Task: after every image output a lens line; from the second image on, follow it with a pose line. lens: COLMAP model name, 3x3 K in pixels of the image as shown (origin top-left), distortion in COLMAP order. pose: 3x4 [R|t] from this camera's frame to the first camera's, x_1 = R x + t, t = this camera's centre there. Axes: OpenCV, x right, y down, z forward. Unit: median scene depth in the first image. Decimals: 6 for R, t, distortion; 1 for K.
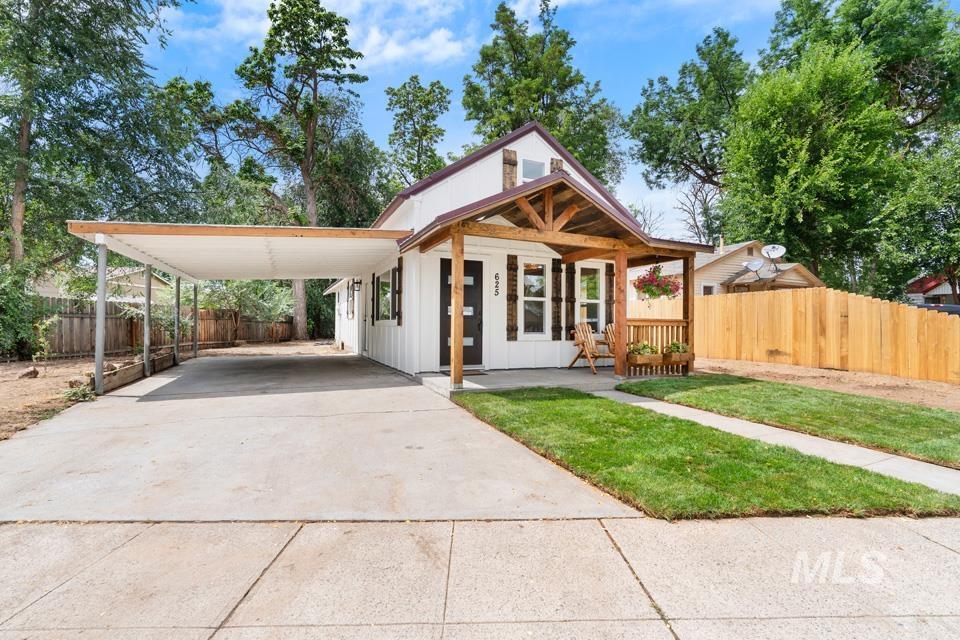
lens RADIAL K [[437.1, 0, 482.1], [0, 437.1, 324.7], [0, 0, 1]] dist [-0.005630, 0.003621]
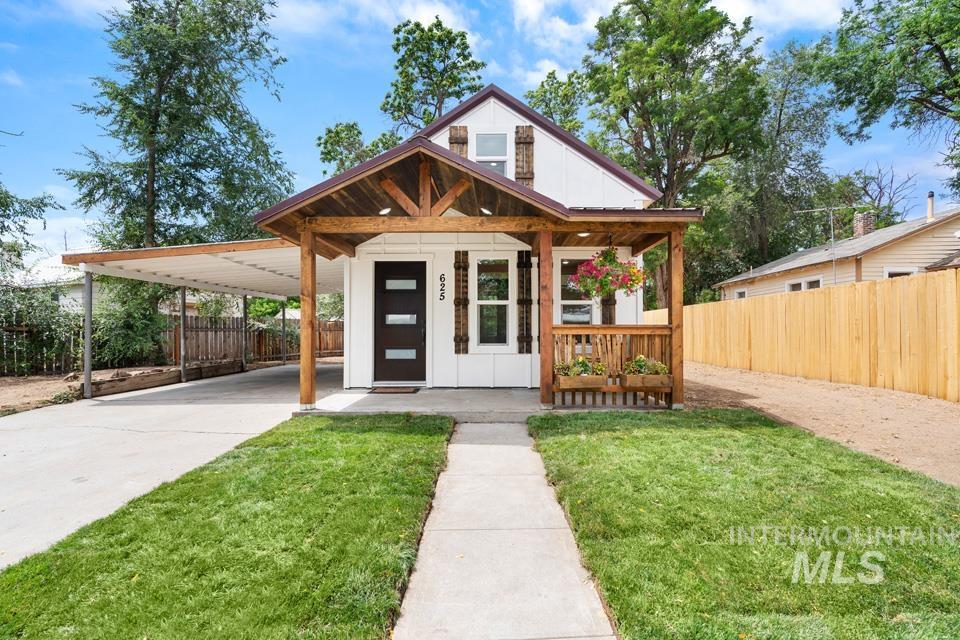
lens RADIAL K [[437.1, 0, 492.2], [0, 437.1, 337.2], [0, 0, 1]] dist [-0.005630, 0.003621]
pose [[0.909398, -0.003292, -0.415914, 0.447524], [0.008997, 0.999890, 0.011757, -0.003485], [0.415829, -0.014434, 0.909328, 0.245992]]
